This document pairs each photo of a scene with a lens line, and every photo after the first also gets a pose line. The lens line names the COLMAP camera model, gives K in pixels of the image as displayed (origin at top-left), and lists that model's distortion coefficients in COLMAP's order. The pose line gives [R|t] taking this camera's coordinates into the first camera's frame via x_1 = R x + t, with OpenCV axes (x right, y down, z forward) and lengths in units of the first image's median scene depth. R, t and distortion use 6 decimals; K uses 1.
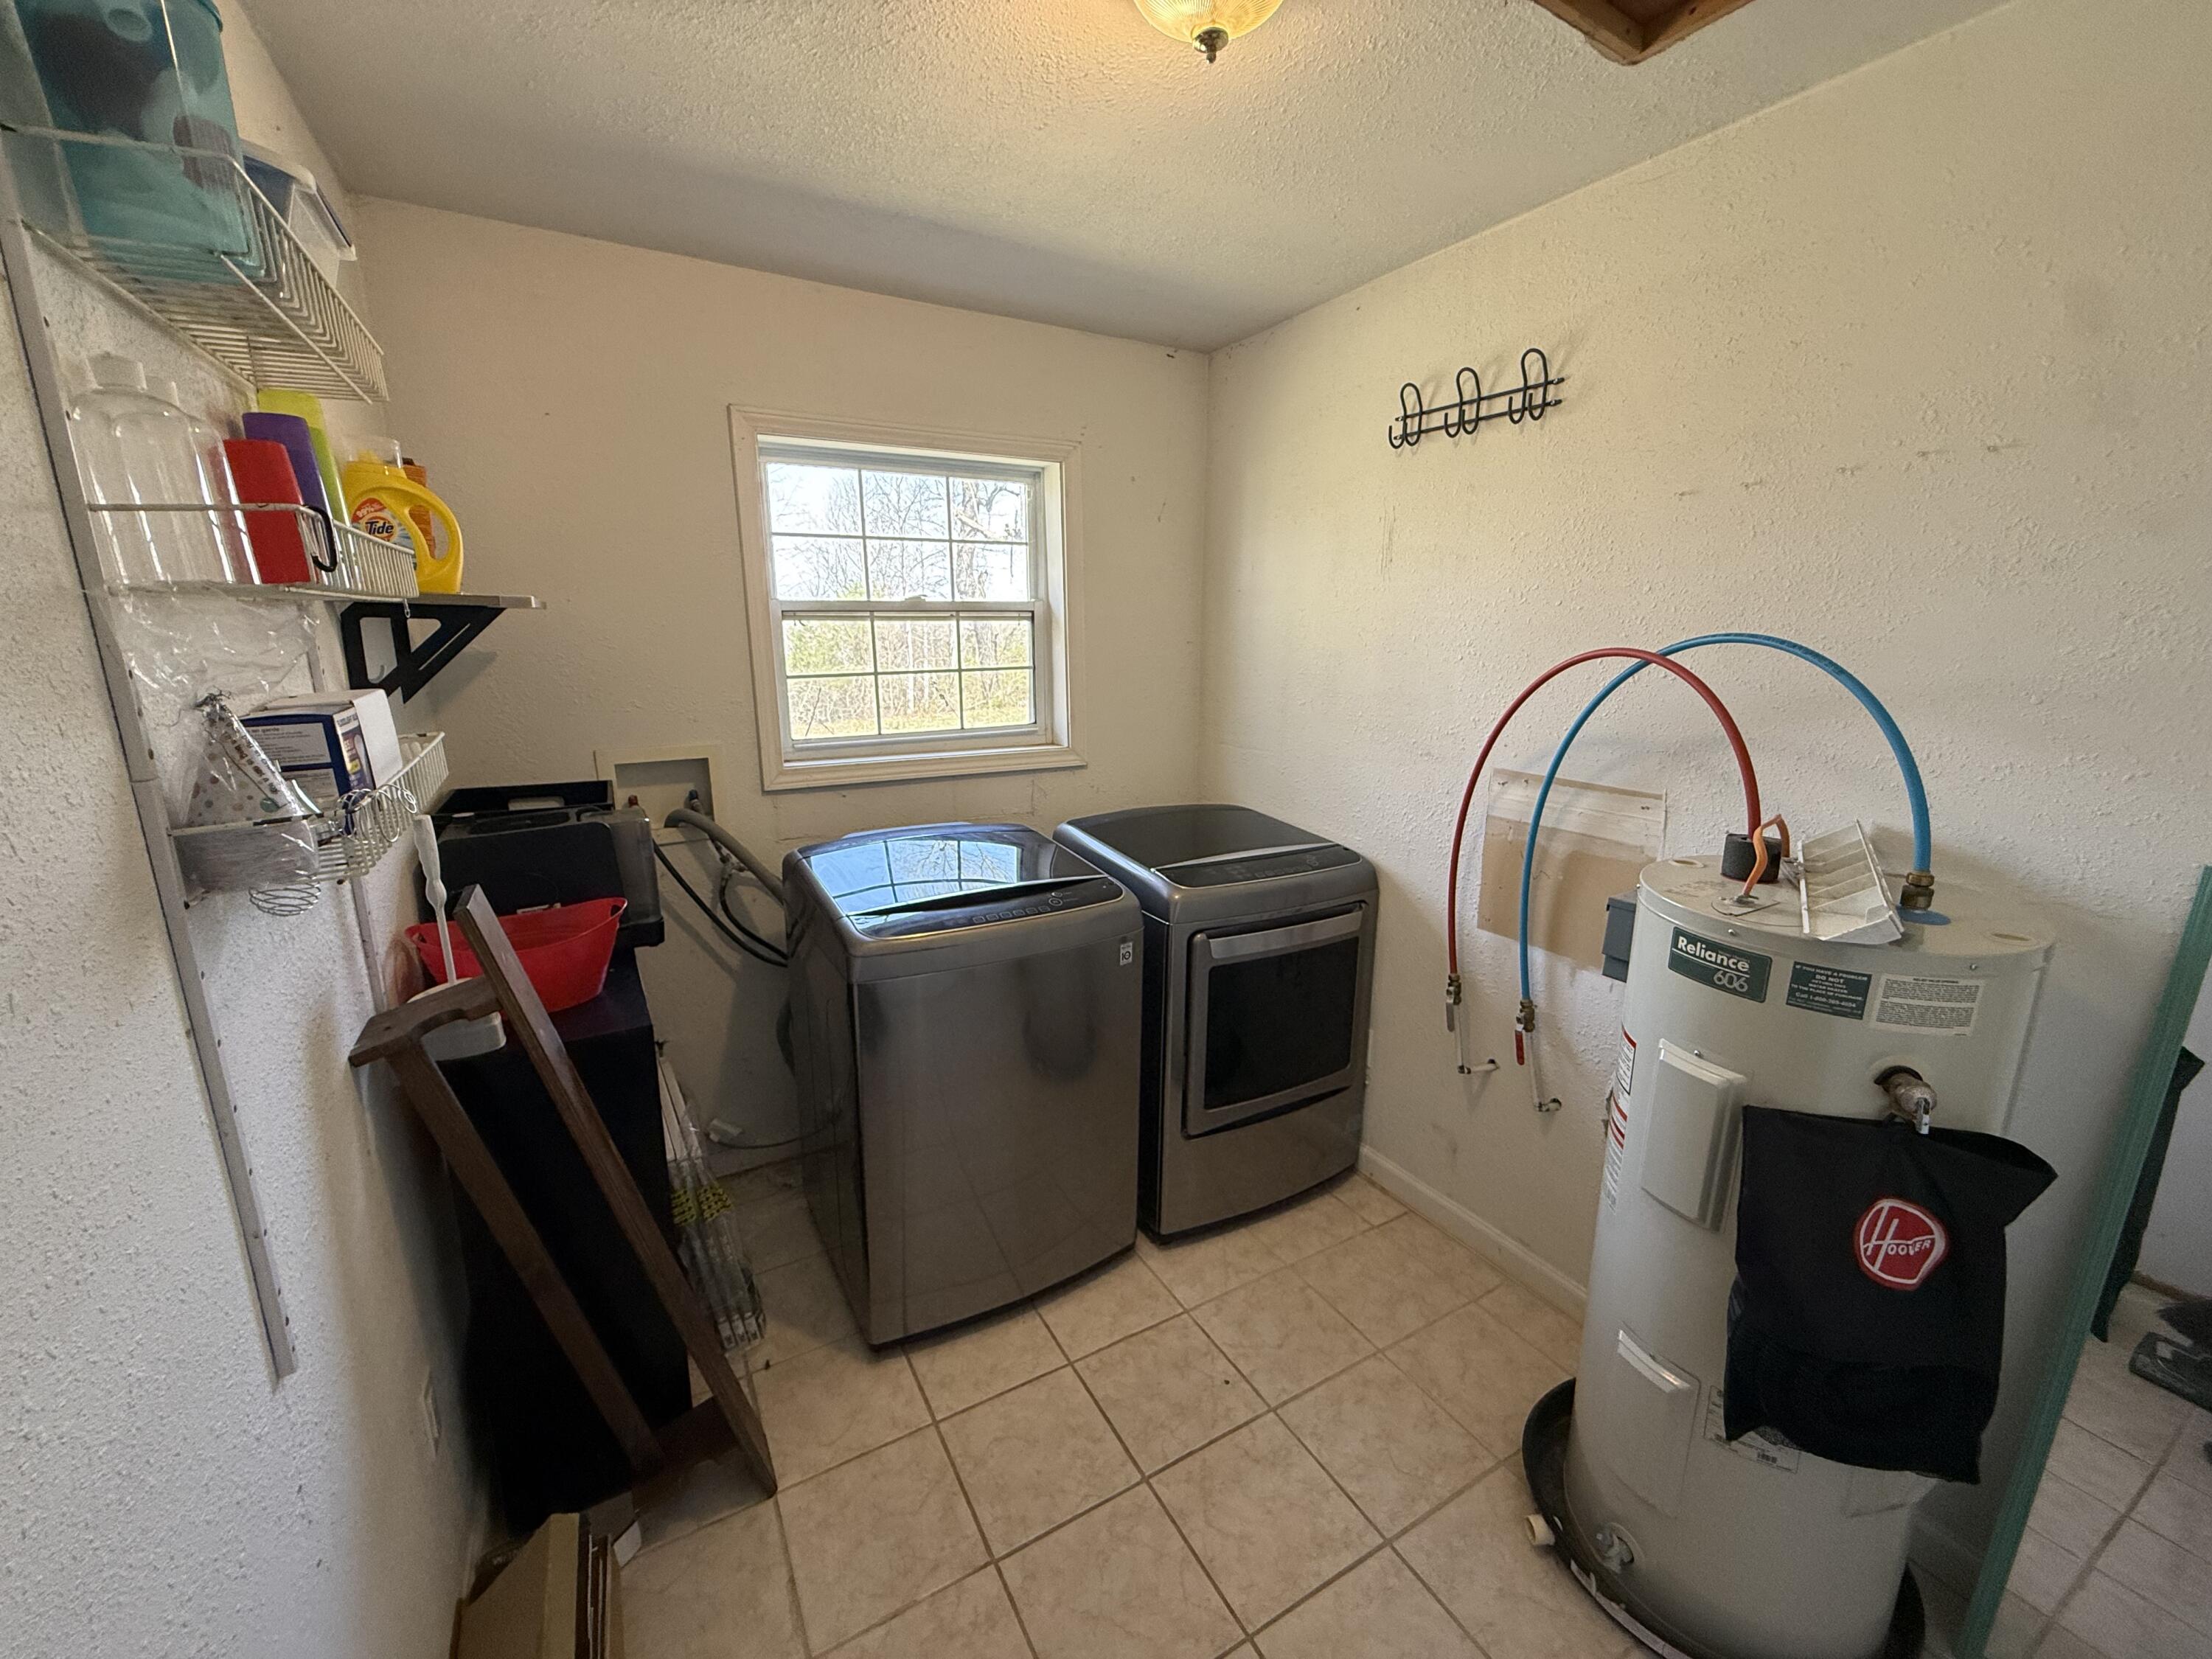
lens RADIAL K [[883.4, 0, 1101.6], [0, 883.4, 828.4], [0, 0, 1]] dist [0.000389, 0.000181]
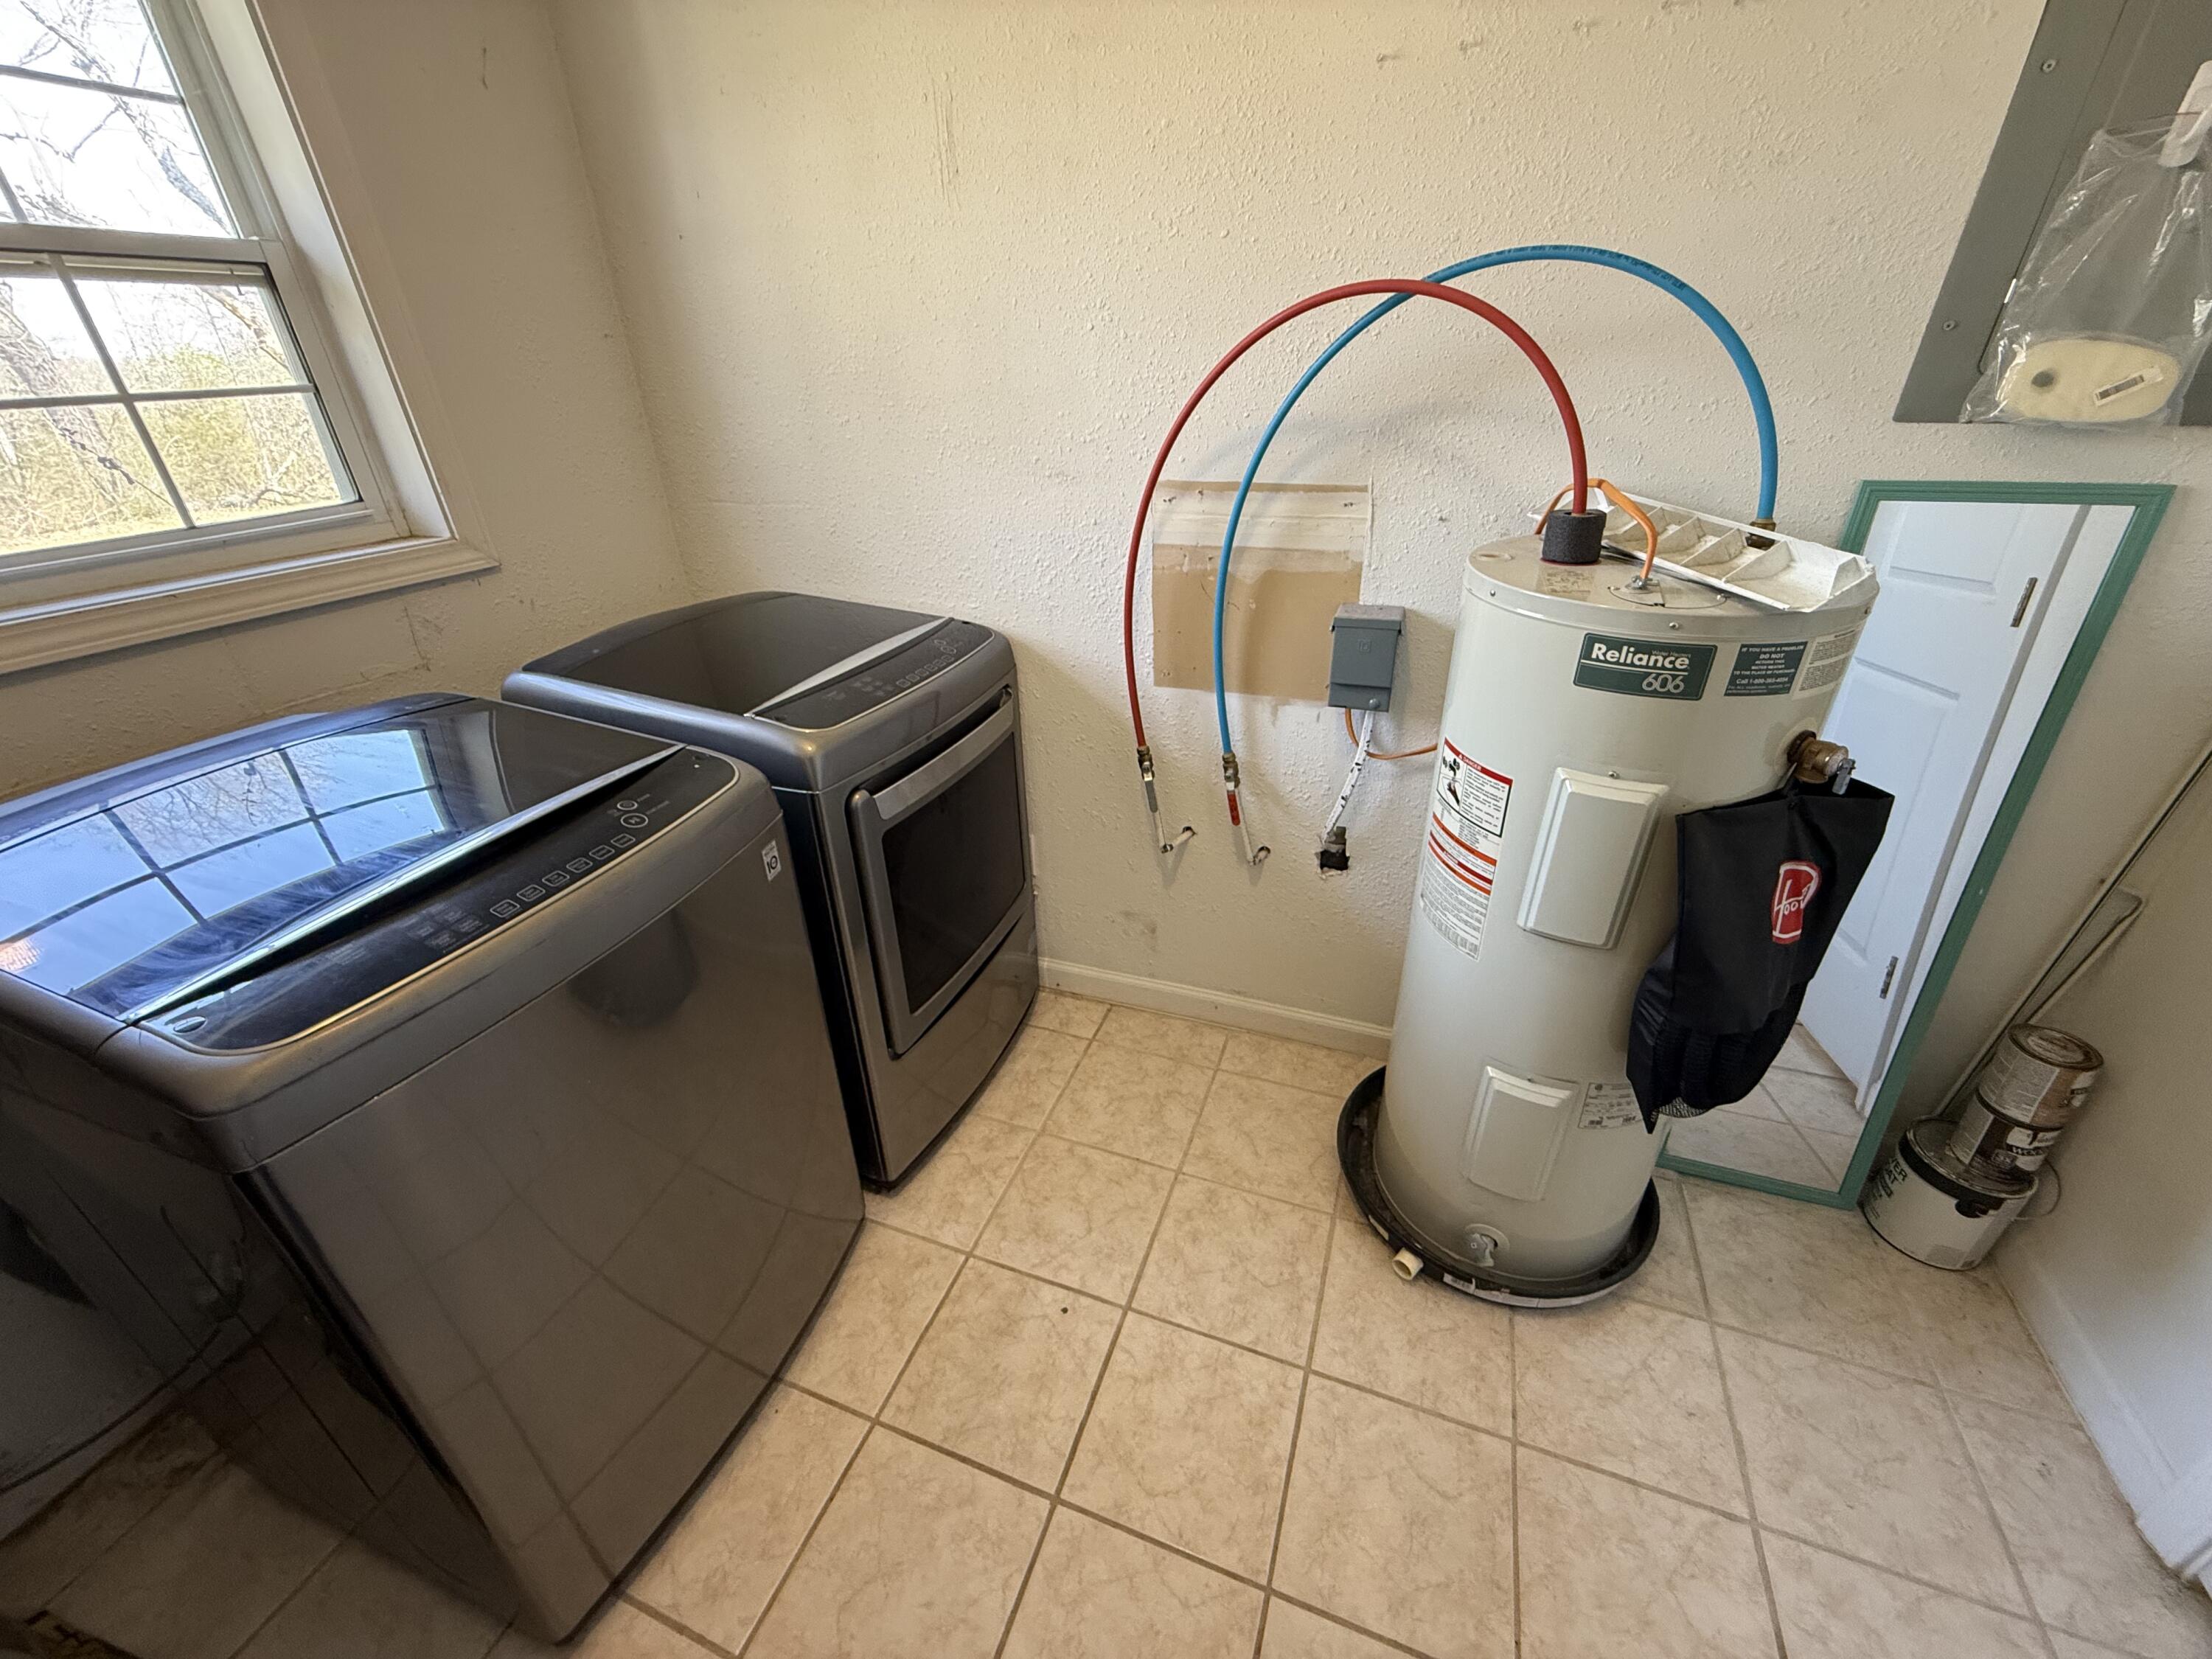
lens RADIAL K [[883.4, 0, 1105.7], [0, 883.4, 829.7], [0, 0, 1]] dist [0.000389, 0.000181]
pose [[0.768824, -0.321826, 0.552573, -0.127326], [0.169627, 0.935808, 0.309016, -0.029193], [-0.616552, -0.143847, 0.774062, 0.386816]]
